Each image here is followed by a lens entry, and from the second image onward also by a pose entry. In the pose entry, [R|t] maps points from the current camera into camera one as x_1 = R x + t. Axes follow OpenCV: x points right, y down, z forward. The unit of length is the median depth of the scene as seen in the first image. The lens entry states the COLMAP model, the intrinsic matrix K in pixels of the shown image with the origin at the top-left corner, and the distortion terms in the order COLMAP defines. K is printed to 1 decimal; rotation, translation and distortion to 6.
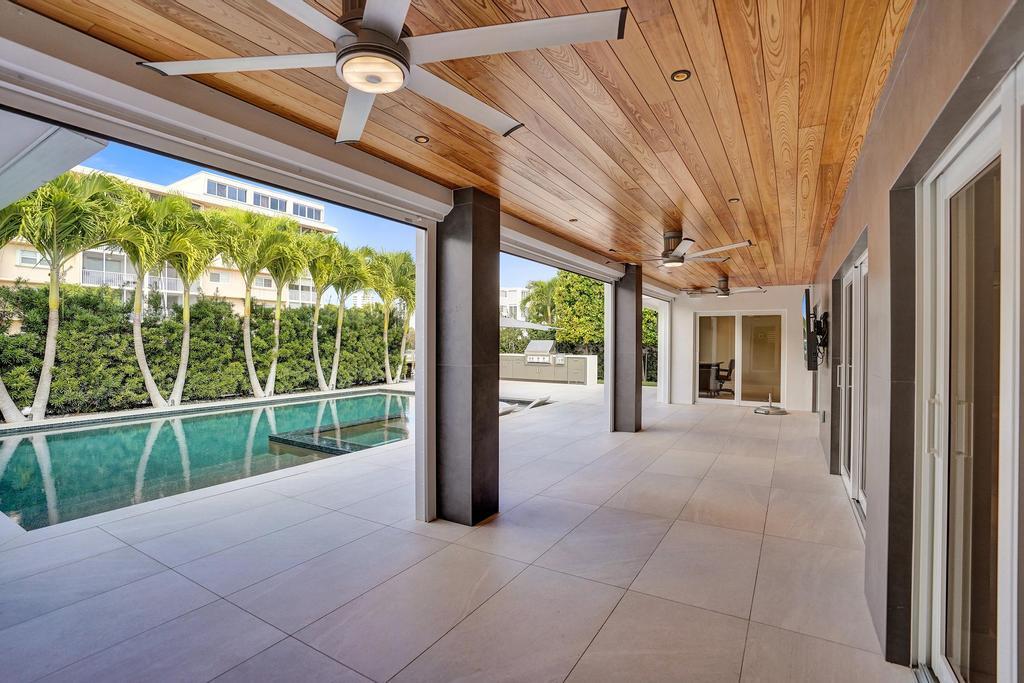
lens RADIAL K [[464.0, 0, 509.7], [0, 464.0, 342.7], [0, 0, 1]] dist [-0.011895, 0.000416]
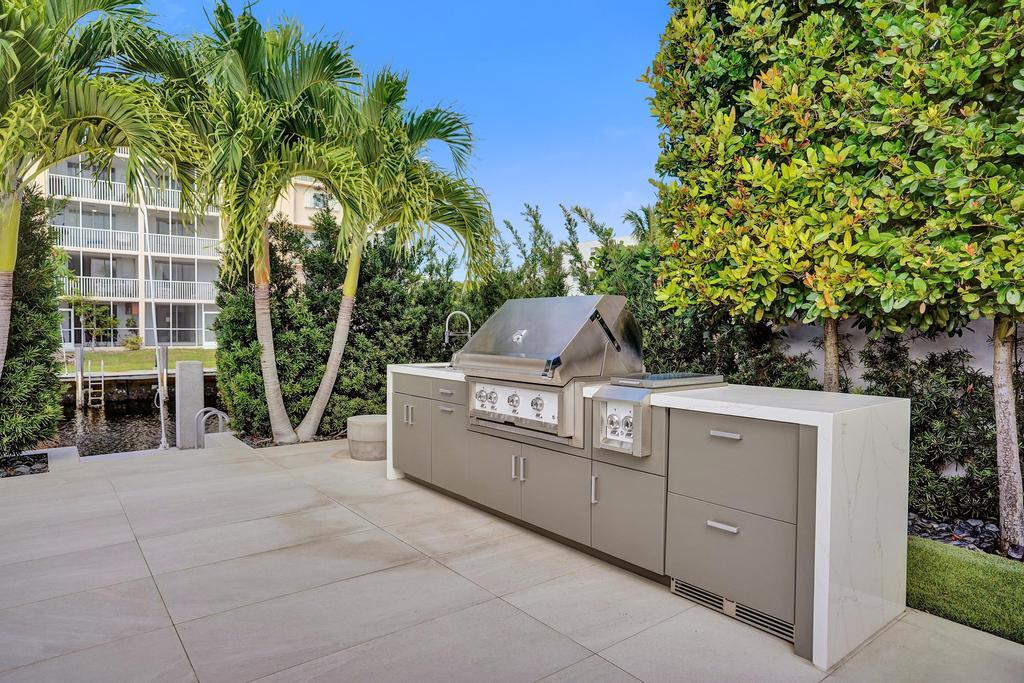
lens RADIAL K [[607.5, 0, 510.9], [0, 607.5, 341.4], [0, 0, 1]] dist [-0.005821, -0.000891]
pose [[0.940266, 0.010962, -0.340264, 0.134306], [-0.001781, 0.999626, 0.027283, 0.005384], [0.340436, -0.025047, 0.939934, 0.763934]]
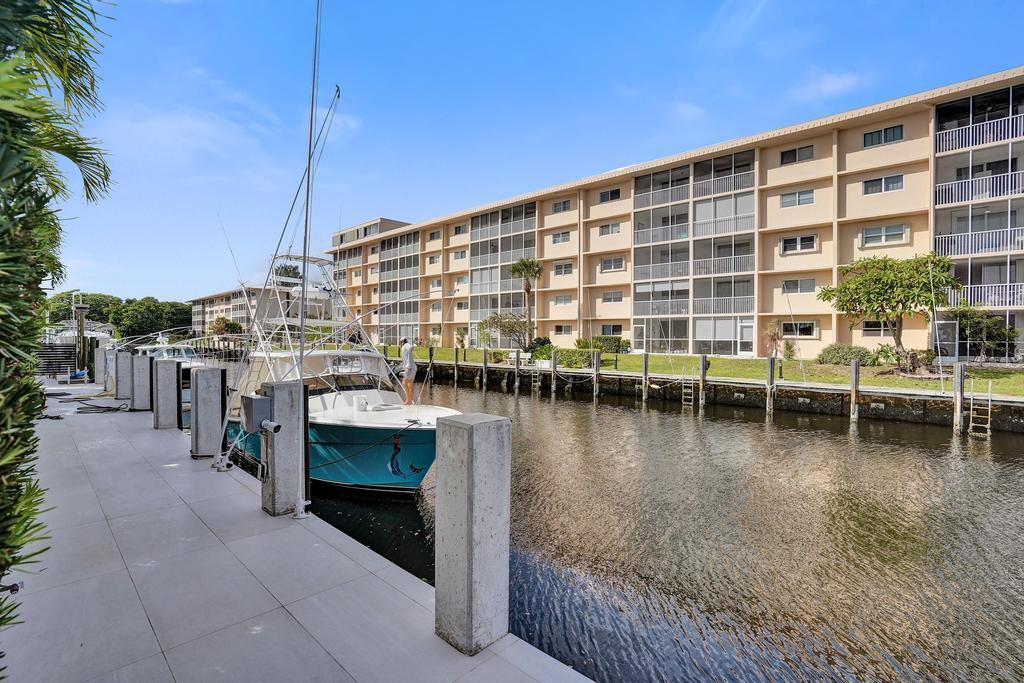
lens RADIAL K [[464.0, 0, 509.4], [0, 464.0, 341.0], [0, 0, 1]] dist [-0.011895, 0.000416]
pose [[-0.186928, 0.008223, -0.982339, -0.051829], [-0.005109, 0.999943, 0.009343, 0.008862], [0.982360, 0.006766, -0.186875, 0.905673]]
